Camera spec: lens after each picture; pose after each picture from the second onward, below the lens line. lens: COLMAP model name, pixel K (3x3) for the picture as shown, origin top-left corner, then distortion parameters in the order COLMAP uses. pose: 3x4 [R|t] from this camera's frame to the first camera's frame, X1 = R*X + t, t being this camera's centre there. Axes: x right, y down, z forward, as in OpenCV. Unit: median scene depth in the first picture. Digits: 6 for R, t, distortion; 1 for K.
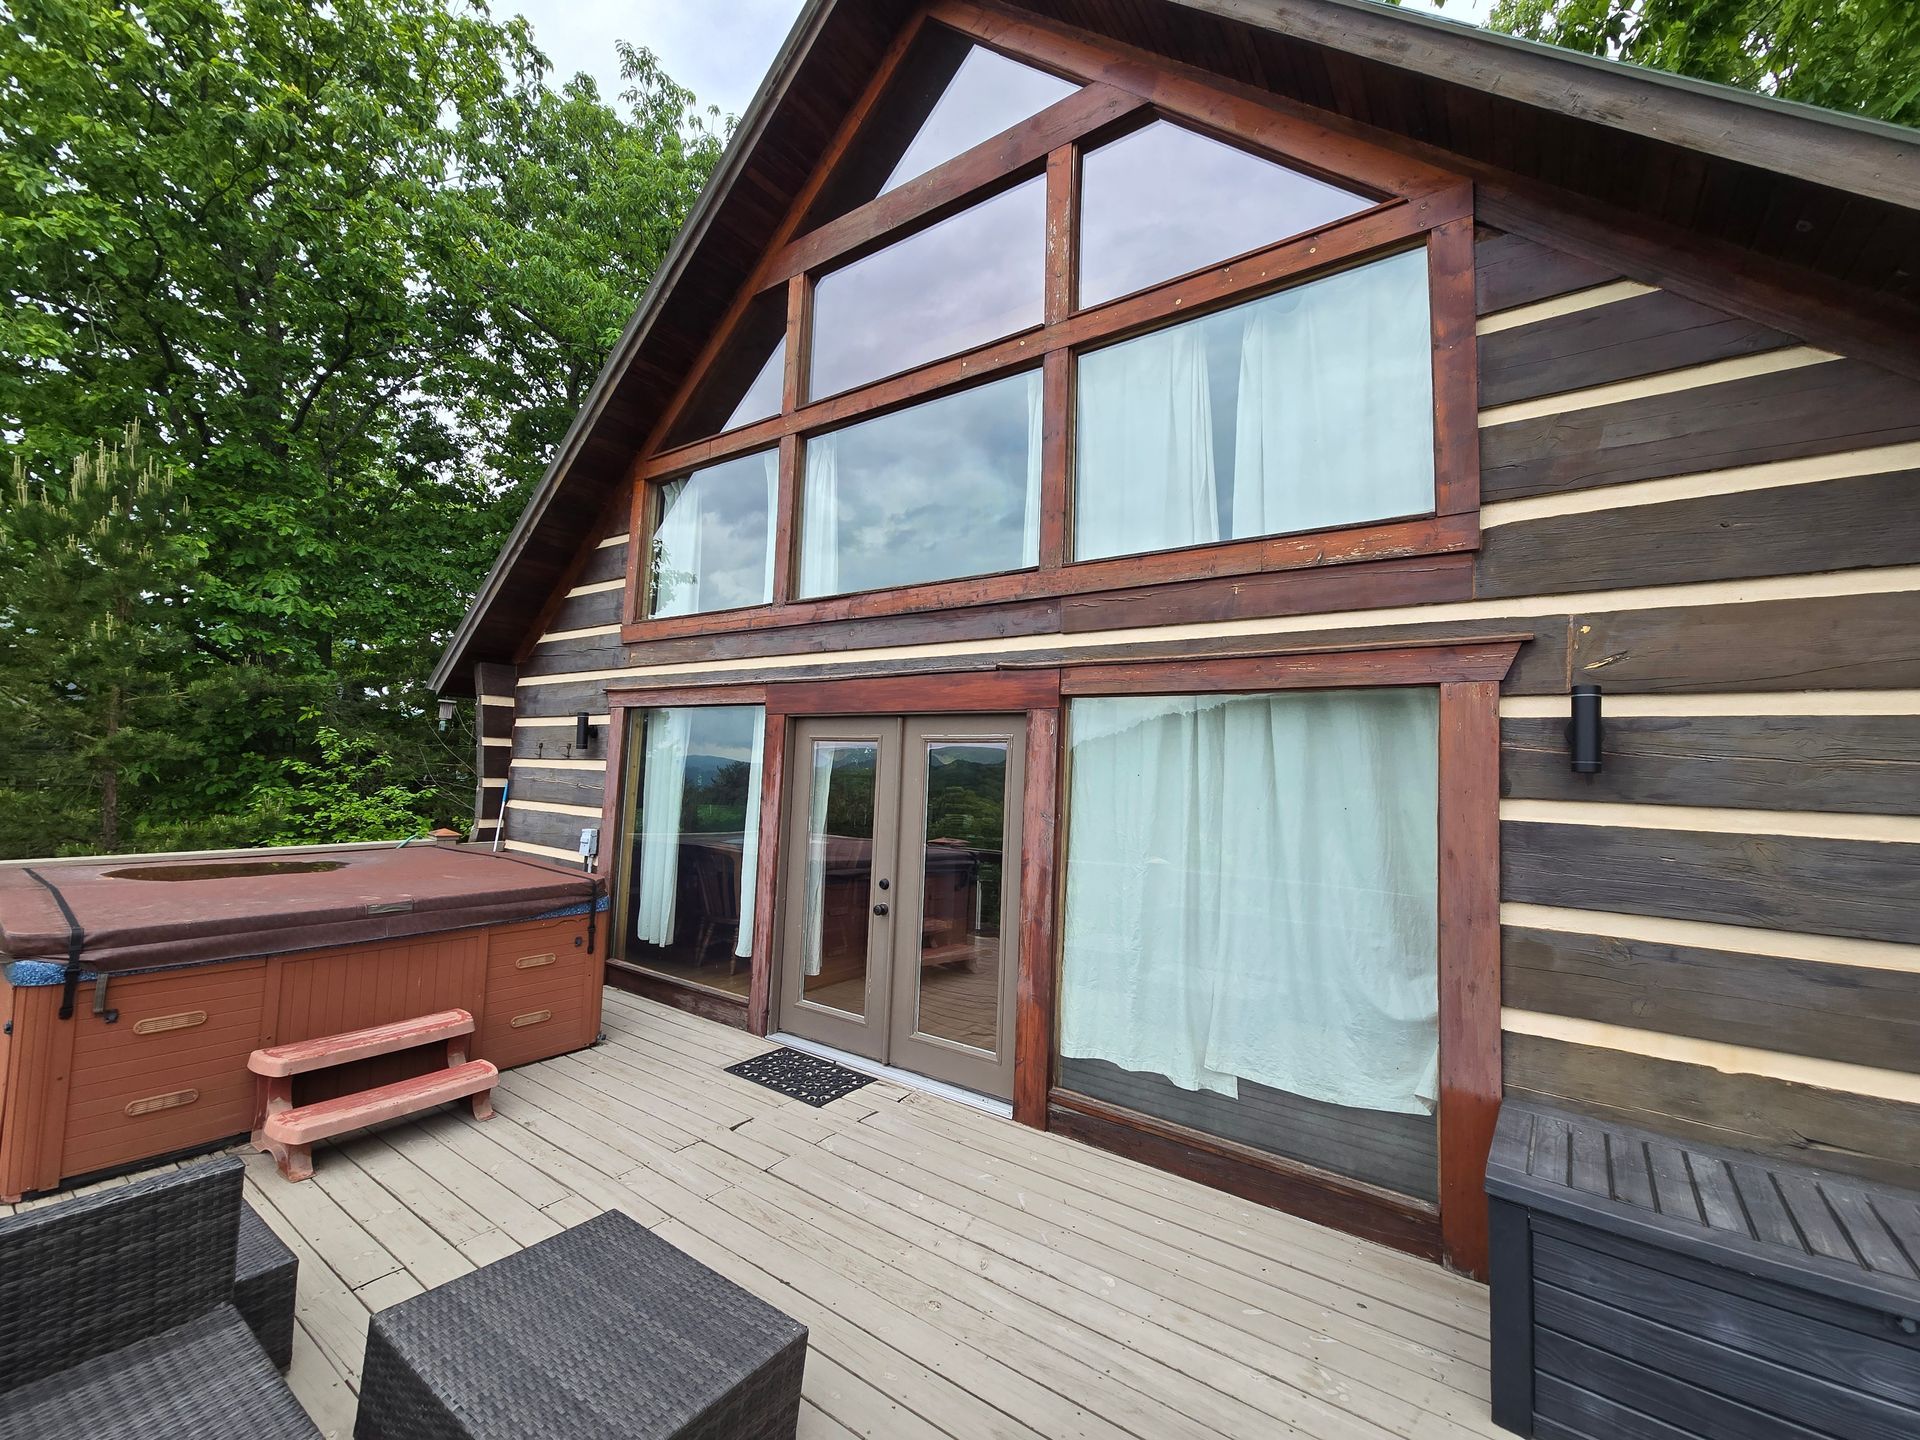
lens RADIAL K [[797.2, 0, 965.1], [0, 797.2, 709.7], [0, 0, 1]] dist [0.001655, 0.000169]
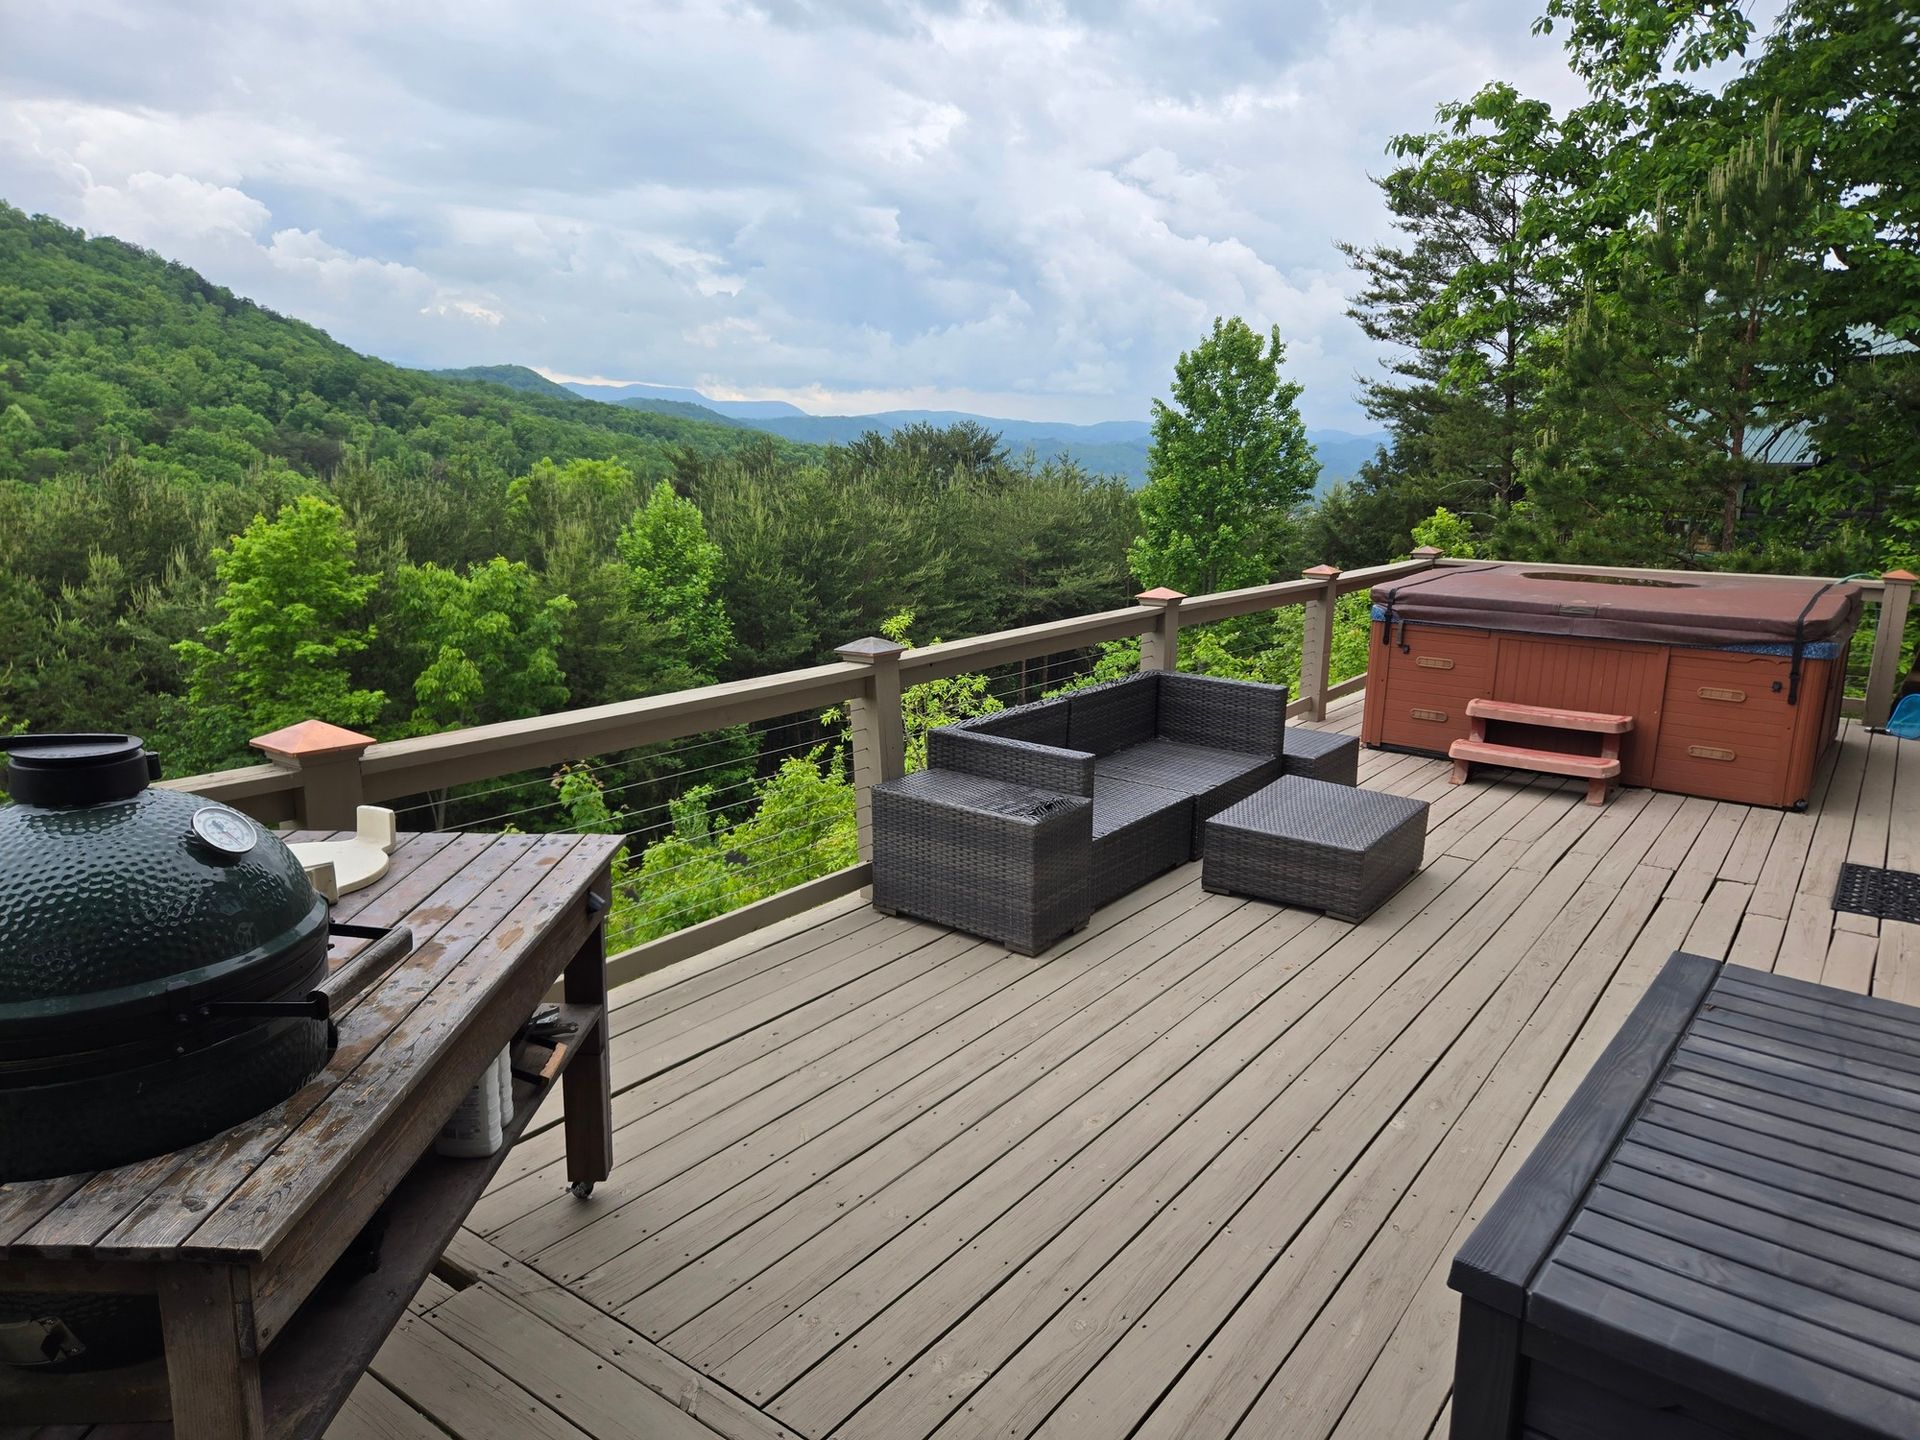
lens RADIAL K [[1298.4, 0, 960.7], [0, 1298.4, 723.4], [0, 0, 1]] dist [0.068328, -0.054325]
pose [[-0.002916, 0.178249, -0.983981, 1.209649], [0.053663, 0.982595, 0.177839, 0.032894], [0.998555, -0.052284, -0.012431, 0.162718]]
